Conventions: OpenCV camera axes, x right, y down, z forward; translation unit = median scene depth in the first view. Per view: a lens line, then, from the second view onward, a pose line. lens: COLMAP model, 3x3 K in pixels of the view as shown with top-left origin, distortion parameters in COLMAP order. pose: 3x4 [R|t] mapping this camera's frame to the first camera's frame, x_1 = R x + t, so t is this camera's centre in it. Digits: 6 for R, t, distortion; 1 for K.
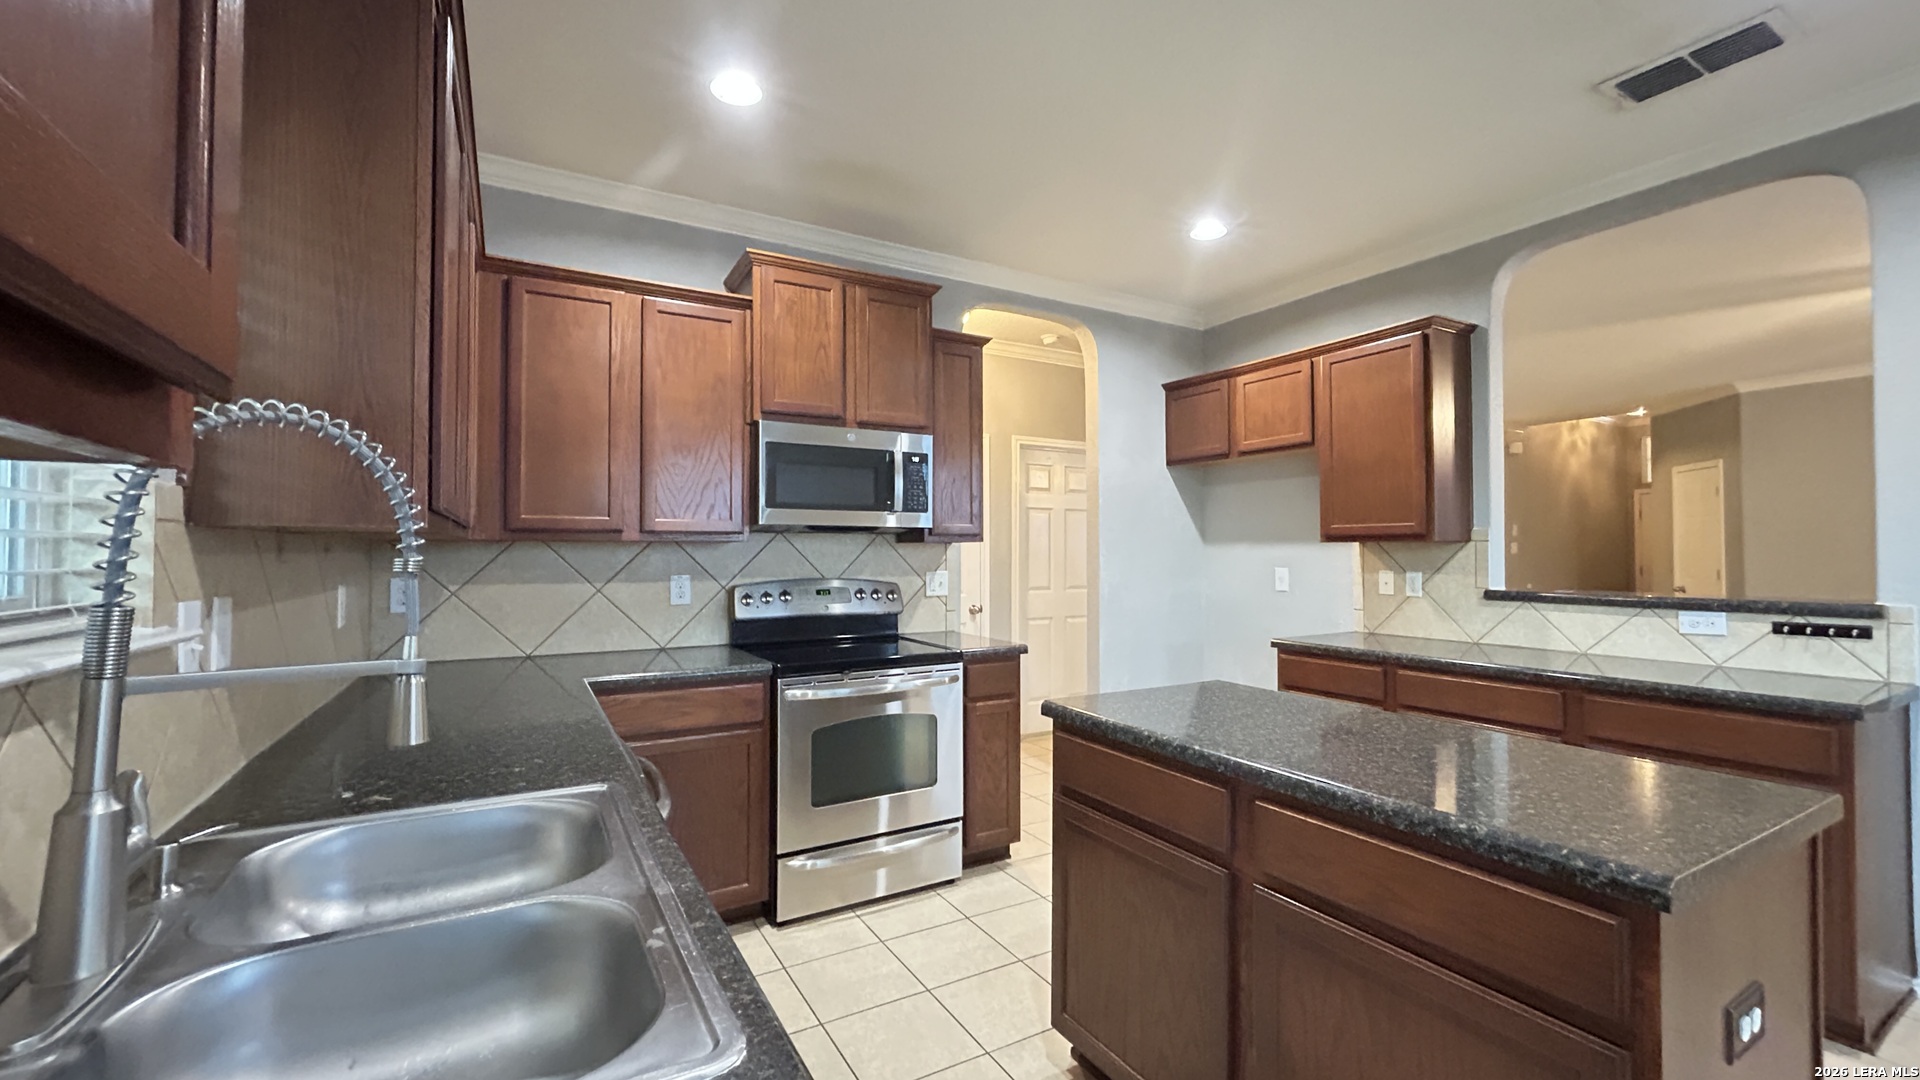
lens RADIAL K [[772.2, 0, 959.8], [0, 772.2, 537.9], [0, 0, 1]] dist [-0.002150, 0.002253]
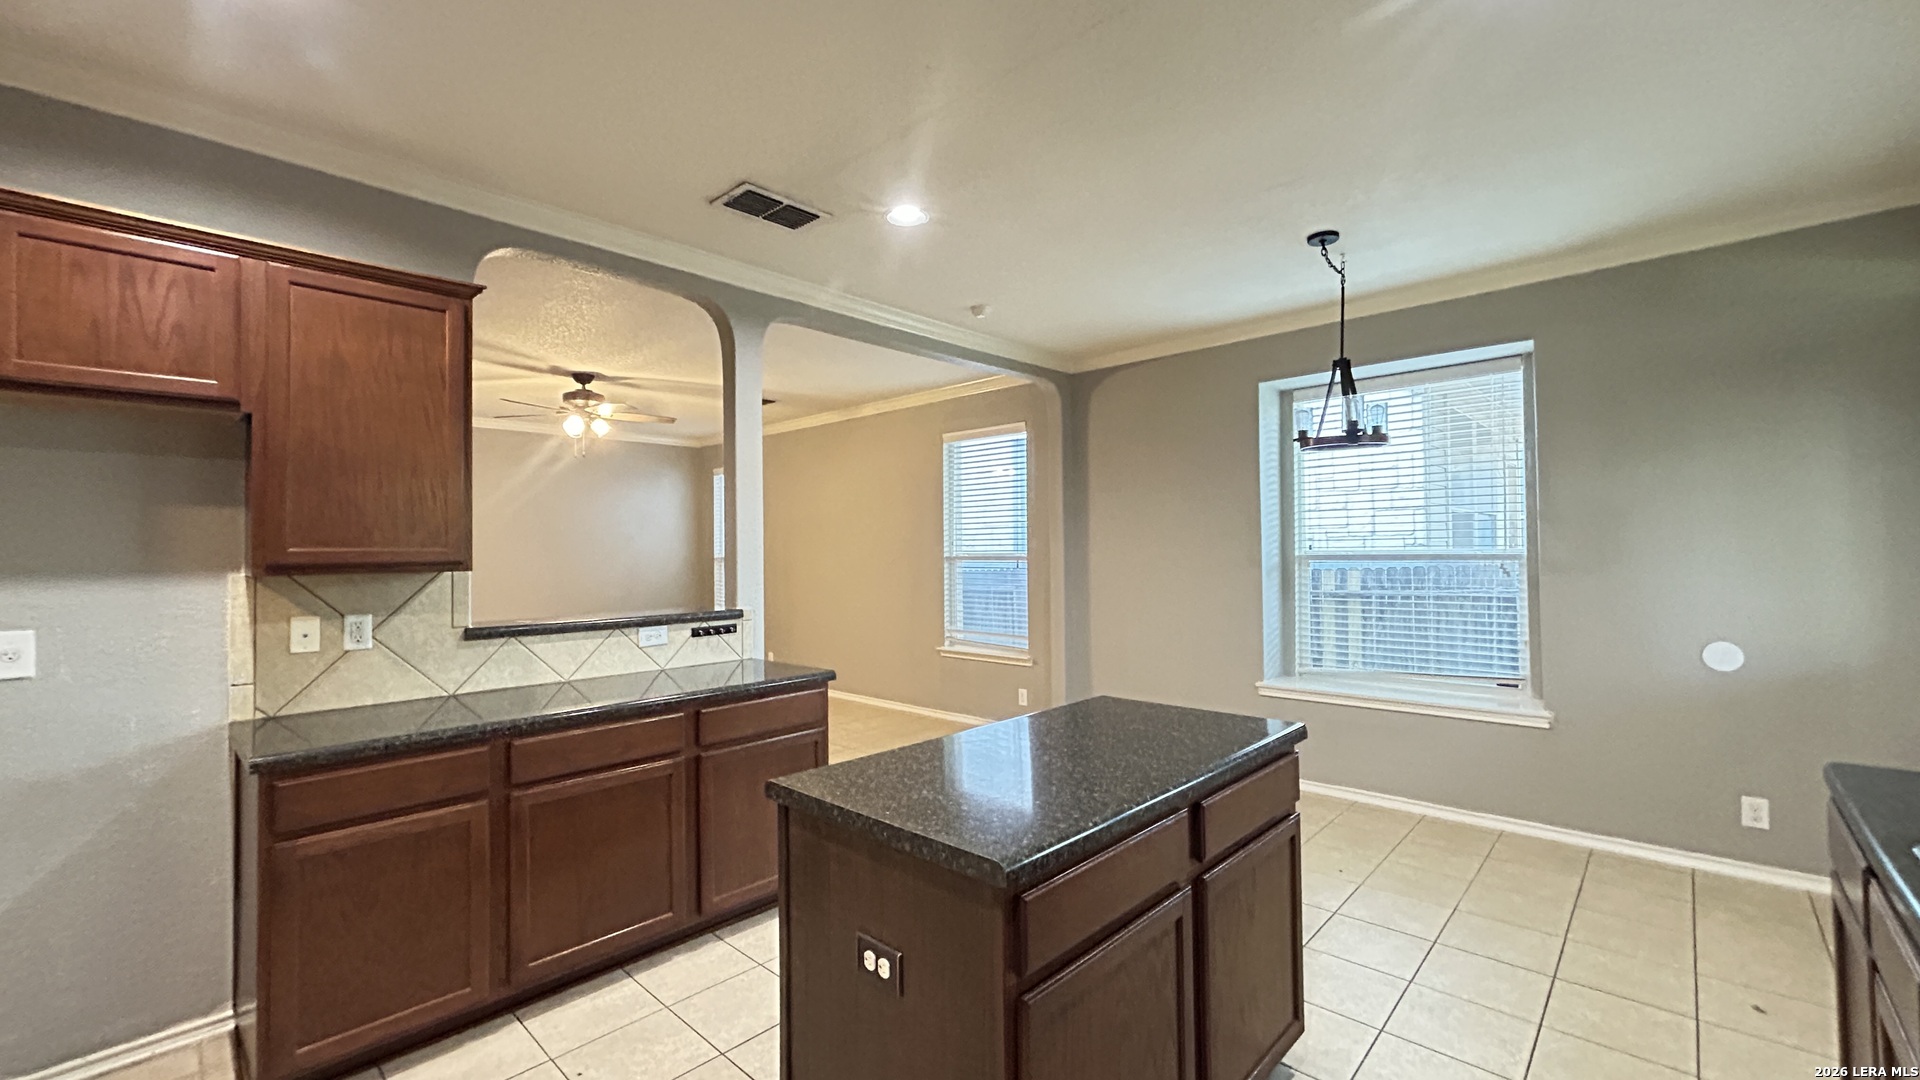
lens RADIAL K [[772.2, 0, 970.8], [0, 772.2, 535.4], [0, 0, 1]] dist [-0.002150, 0.002253]
pose [[-0.291215, 0.022648, 0.956390, -0.285789], [-0.004367, 0.999678, -0.025003, -0.015604], [-0.956648, -0.011458, -0.291022, 0.745882]]
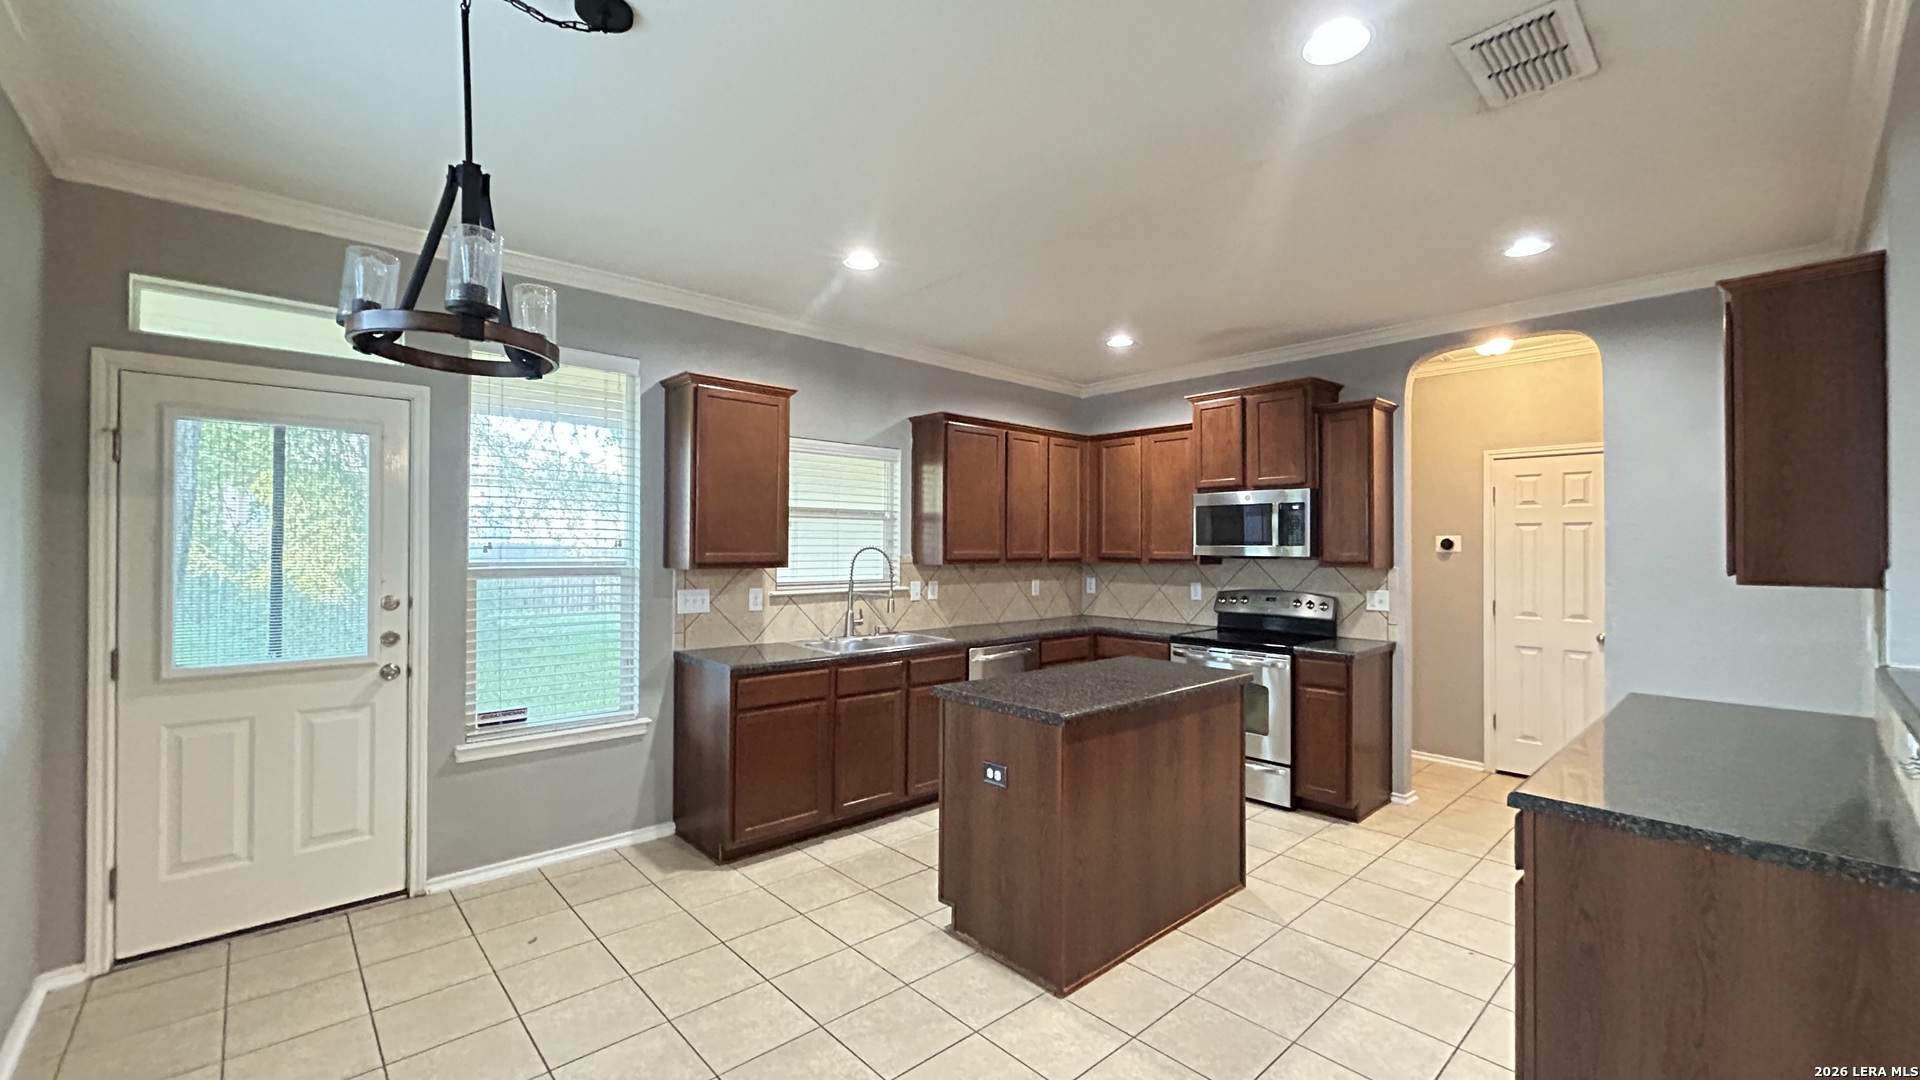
lens RADIAL K [[772.2, 0, 960.3], [0, 772.2, 541.6], [0, 0, 1]] dist [-0.002150, 0.002253]
pose [[0.210641, -0.005447, -0.977548, 1.177055], [0.012968, 0.999912, -0.002777, -0.044623], [0.977478, -0.012092, 0.210693, 0.121658]]
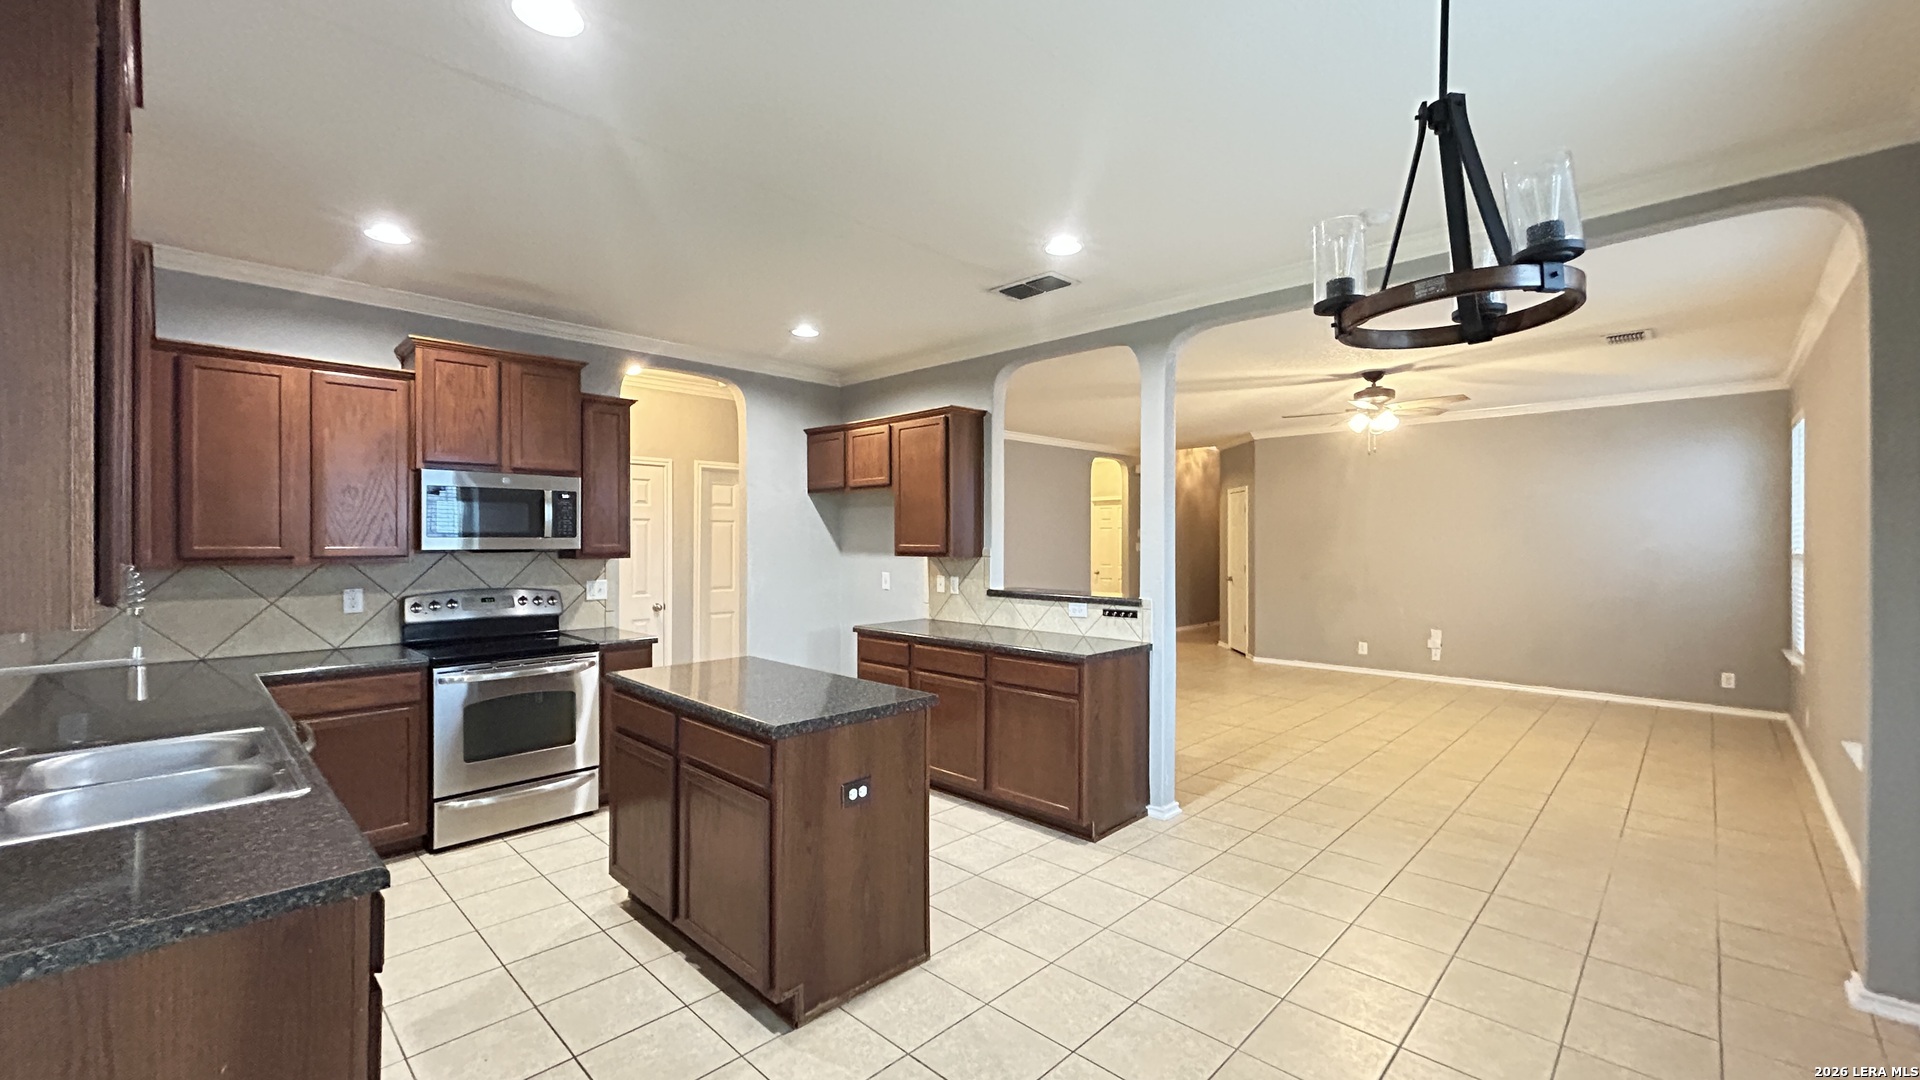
lens RADIAL K [[772.2, 0, 961.2], [0, 772.2, 540.1], [0, 0, 1]] dist [-0.002150, 0.002253]
pose [[0.962681, 0.000922, 0.270637, 0.234111], [-0.006324, 0.999798, 0.019091, -0.058129], [-0.270564, -0.020090, 0.962492, -0.436746]]
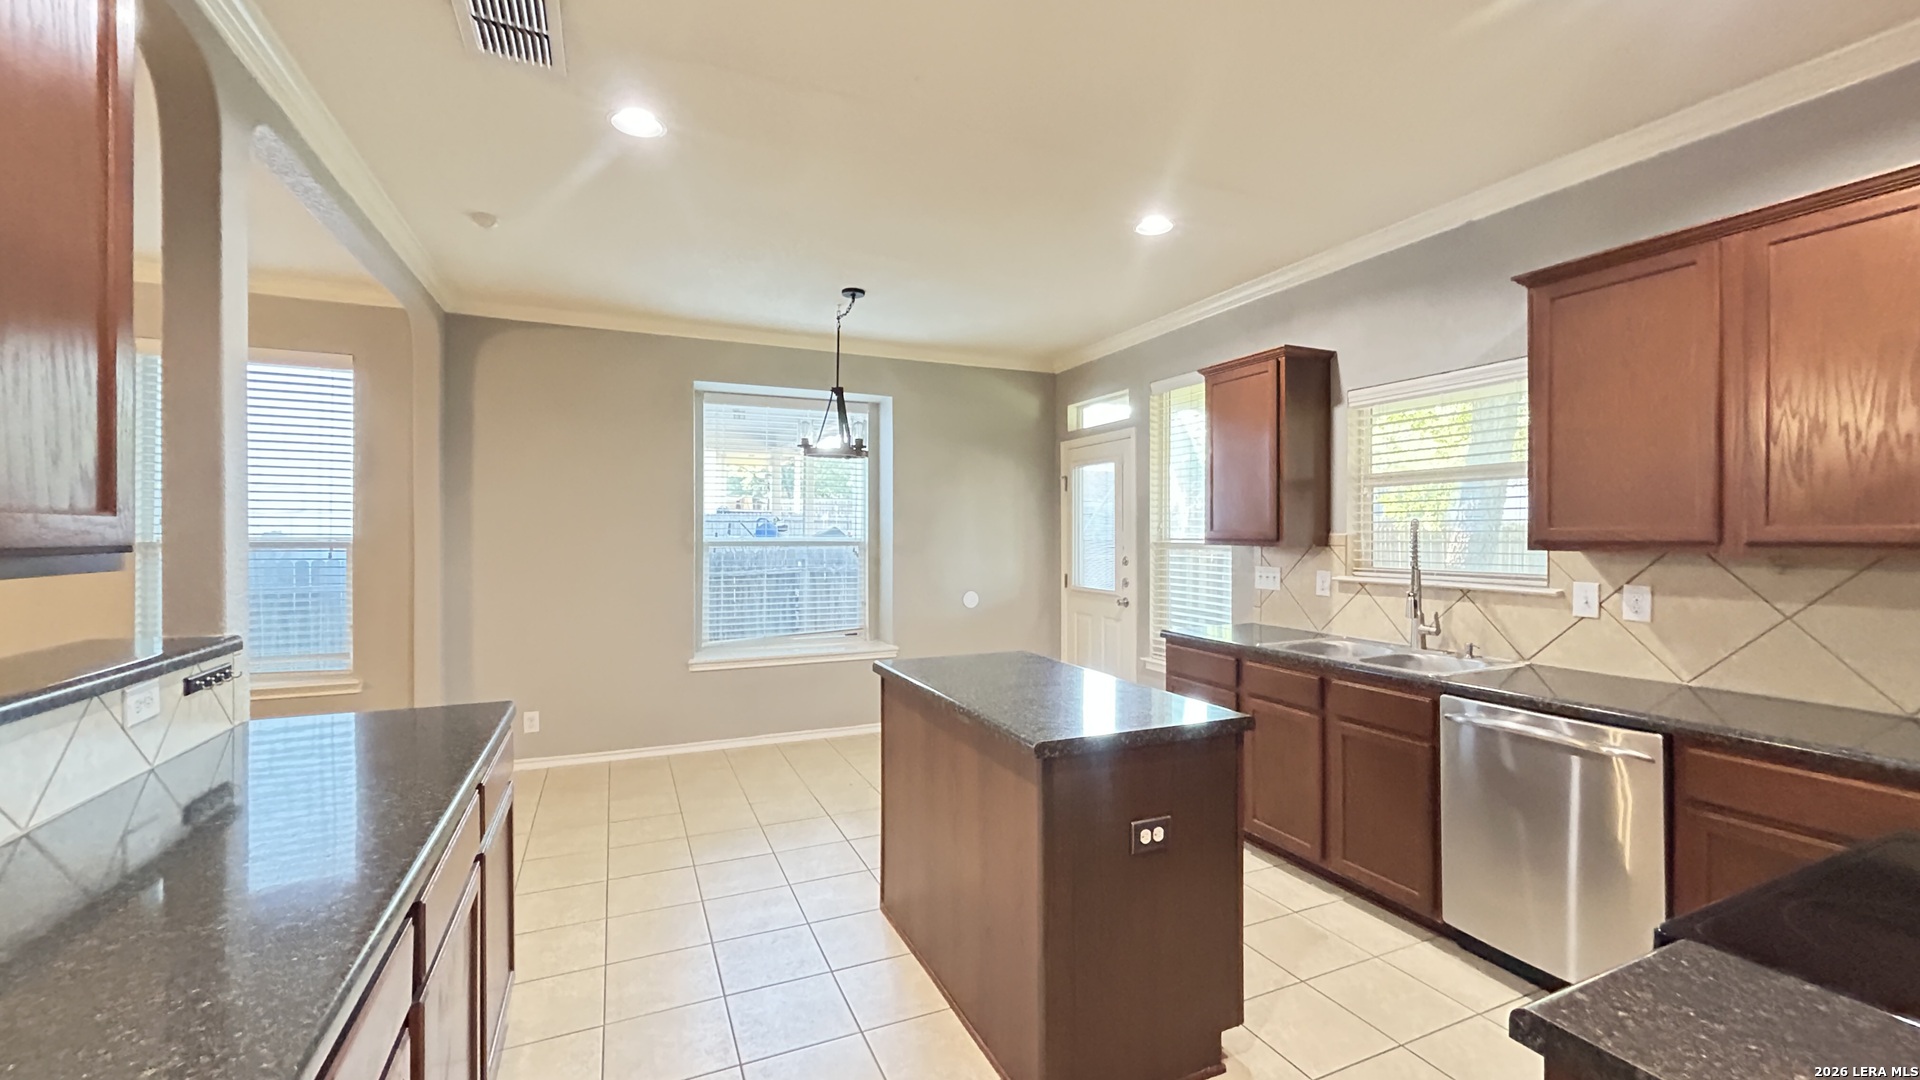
lens RADIAL K [[772.2, 0, 958.5], [0, 772.2, 536.8], [0, 0, 1]] dist [-0.002150, 0.002253]
pose [[-0.994068, -0.001302, 0.108756, 0.240350], [-0.002780, 0.999906, -0.013445, -0.007573], [-0.108728, -0.013667, -0.993978, 1.286779]]
